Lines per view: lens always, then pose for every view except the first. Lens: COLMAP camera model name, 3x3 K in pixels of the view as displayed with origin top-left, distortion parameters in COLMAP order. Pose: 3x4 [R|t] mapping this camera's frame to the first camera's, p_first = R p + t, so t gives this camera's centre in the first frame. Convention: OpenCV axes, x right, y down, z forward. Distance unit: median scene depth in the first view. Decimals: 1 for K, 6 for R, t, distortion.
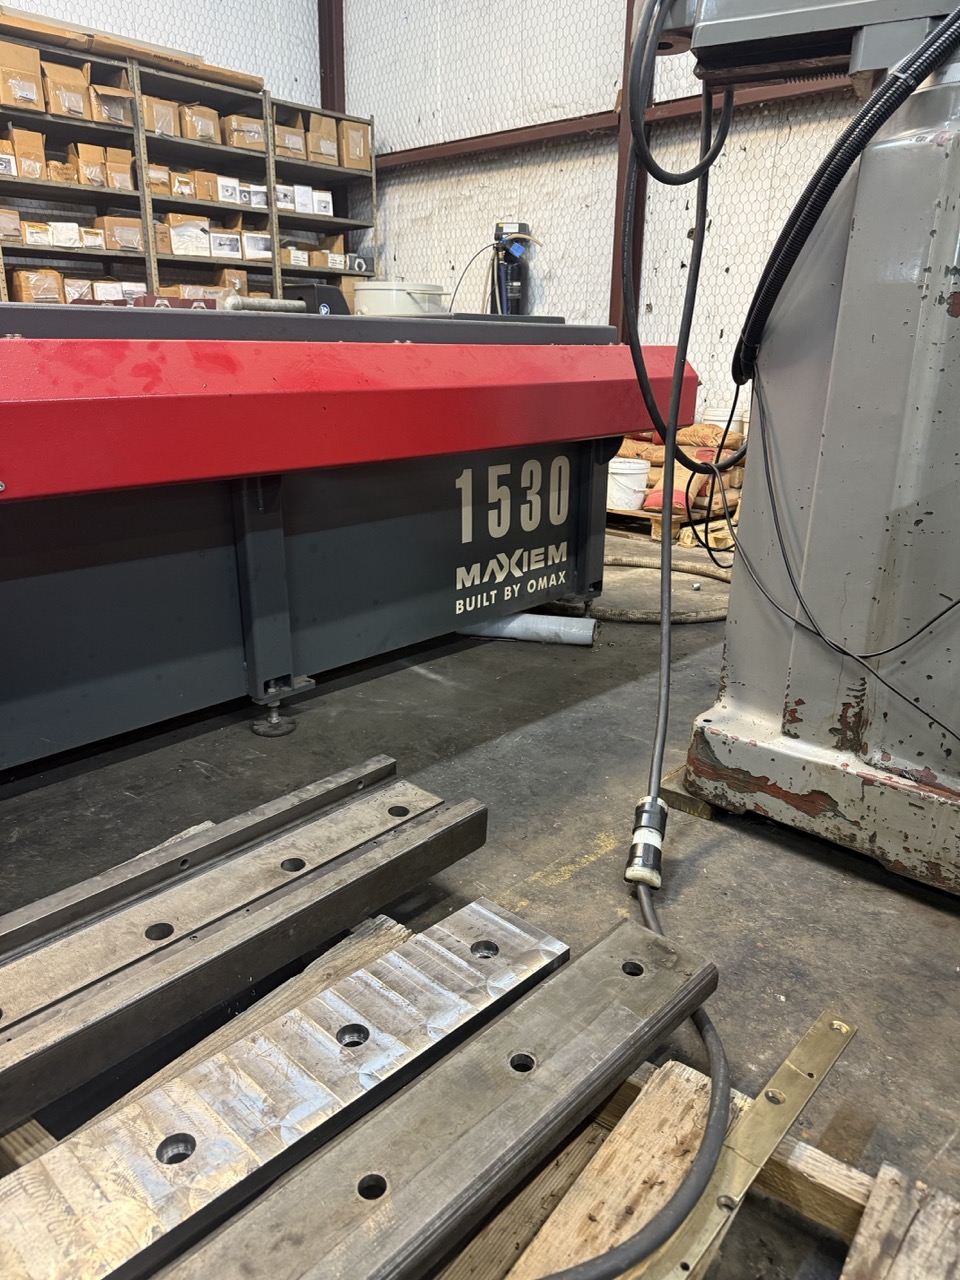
lens RADIAL K [[914.2, 0, 480.0], [0, 914.2, 640.0], [0, 0, 1]] dist [0.008691, -0.009511]
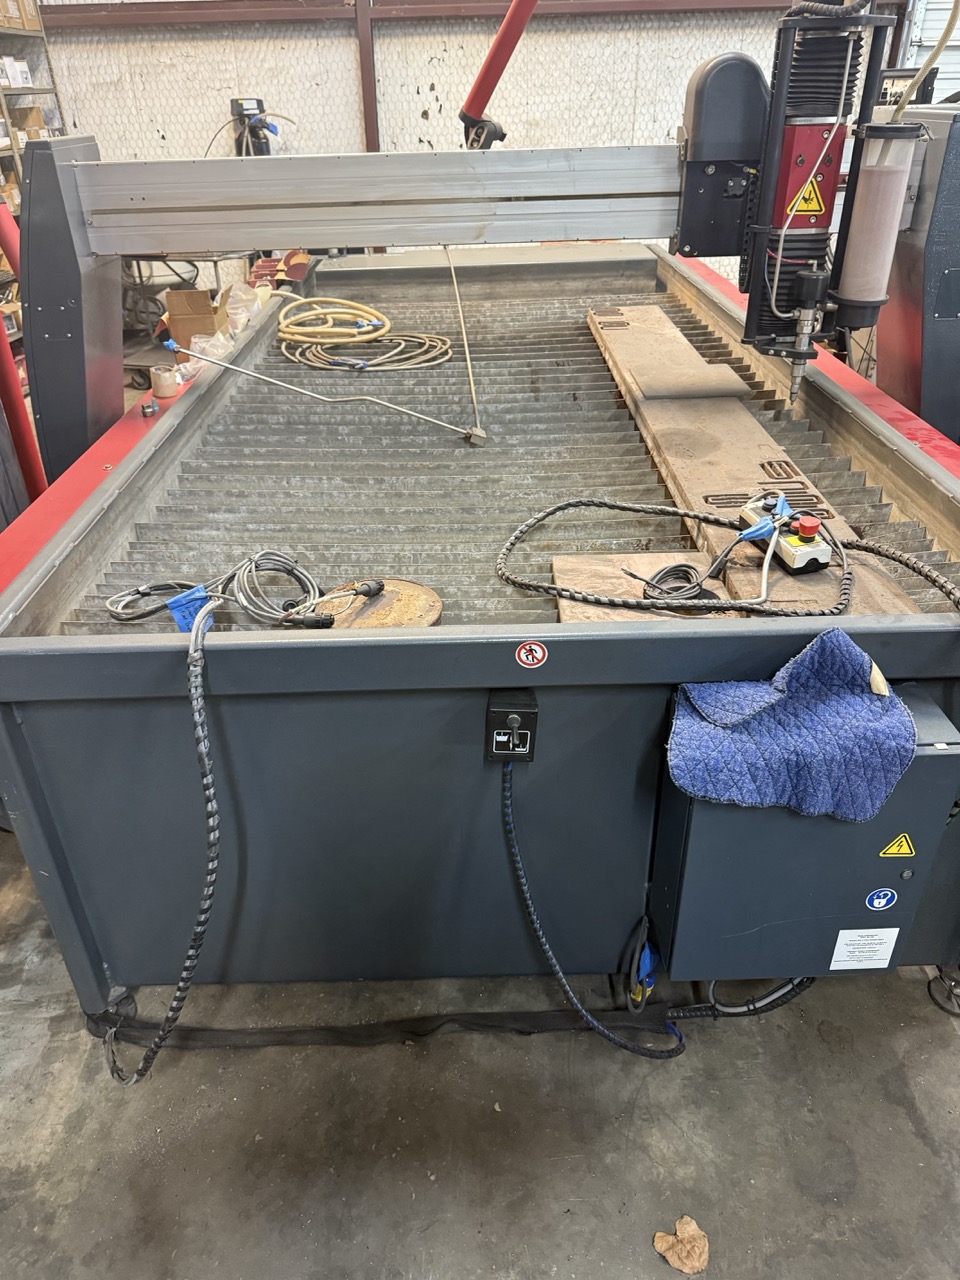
lens RADIAL K [[910.1, 0, 480.0], [0, 910.1, 640.0], [0, 0, 1]] dist [0.000896, -0.008773]
pose [[0.724295, -0.379185, 0.575860, -0.637875], [0.240785, 0.921718, 0.304071, -0.124288], [-0.646080, -0.081579, 0.758898, -0.054661]]
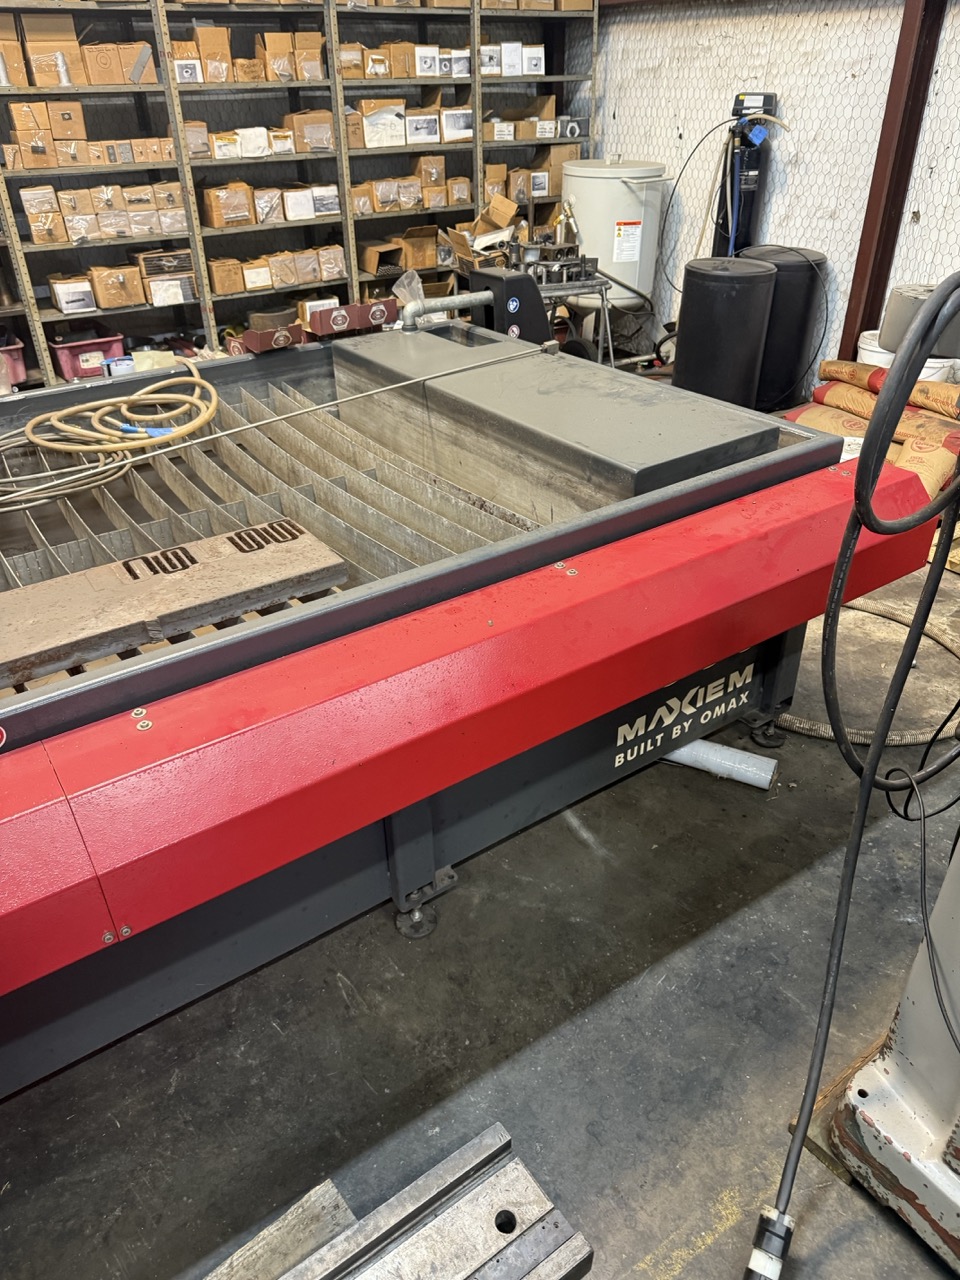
lens RADIAL K [[910.1, 0, 480.0], [0, 910.1, 640.0], [0, 0, 1]] dist [0.000896, -0.008773]
pose [[0.974265, 0.094279, -0.204741, 0.006859], [-0.041557, 0.967883, 0.247942, -0.172266], [0.221541, -0.233053, 0.946893, 0.052812]]
